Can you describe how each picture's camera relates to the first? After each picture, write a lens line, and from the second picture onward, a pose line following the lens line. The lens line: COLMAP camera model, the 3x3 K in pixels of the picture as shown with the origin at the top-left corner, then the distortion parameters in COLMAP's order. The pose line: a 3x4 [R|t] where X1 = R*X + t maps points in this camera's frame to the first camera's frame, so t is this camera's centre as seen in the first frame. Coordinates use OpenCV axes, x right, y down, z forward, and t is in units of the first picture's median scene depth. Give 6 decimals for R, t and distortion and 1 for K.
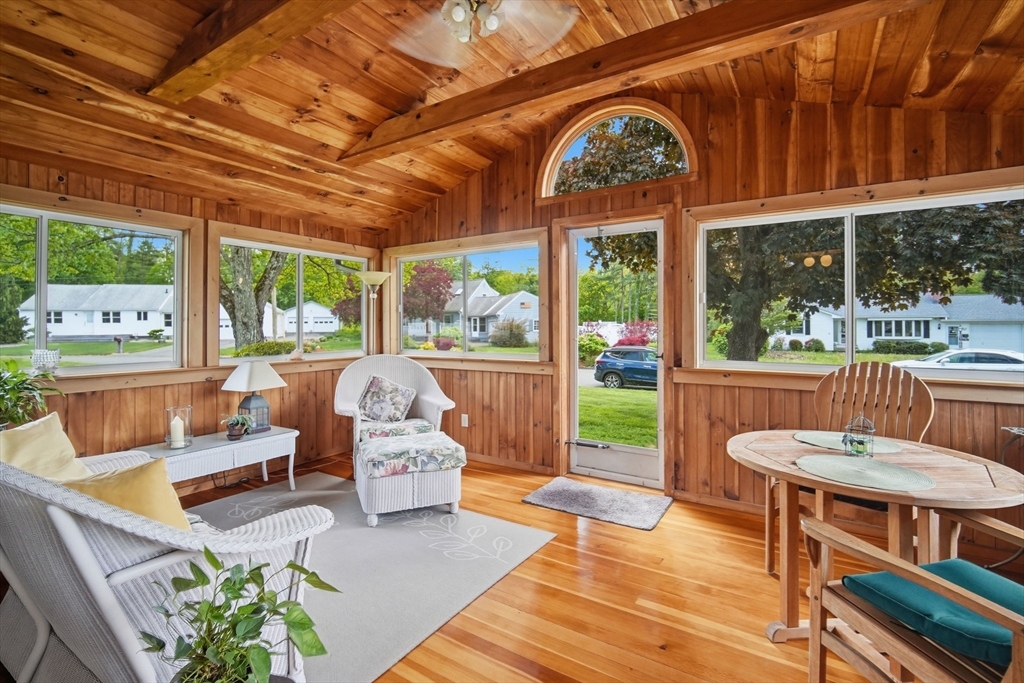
lens RADIAL K [[471.8, 0, 510.5], [0, 471.8, 321.5], [0, 0, 1]] dist [-0.002832, 0.000325]
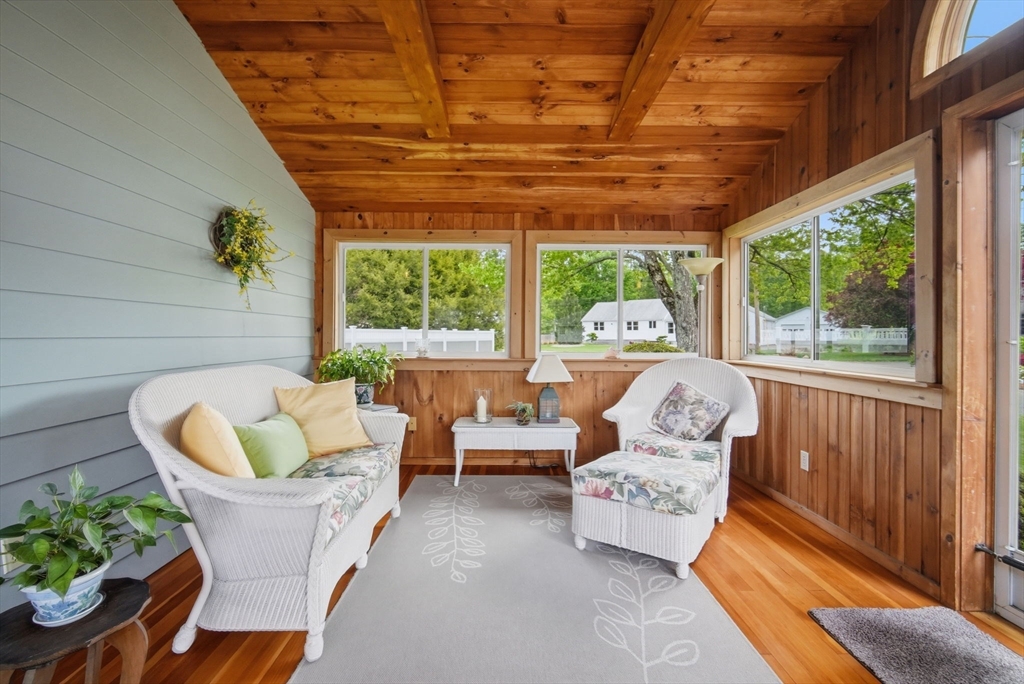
lens RADIAL K [[463.2, 0, 506.3], [0, 463.2, 334.7], [0, 0, 1]] dist [-0.004091, 0.000063]
pose [[0.545967, 0.007735, -0.837771, 0.254698], [0.001244, 0.999949, 0.010043, 0.024238], [0.837806, -0.006525, 0.545929, 0.316381]]
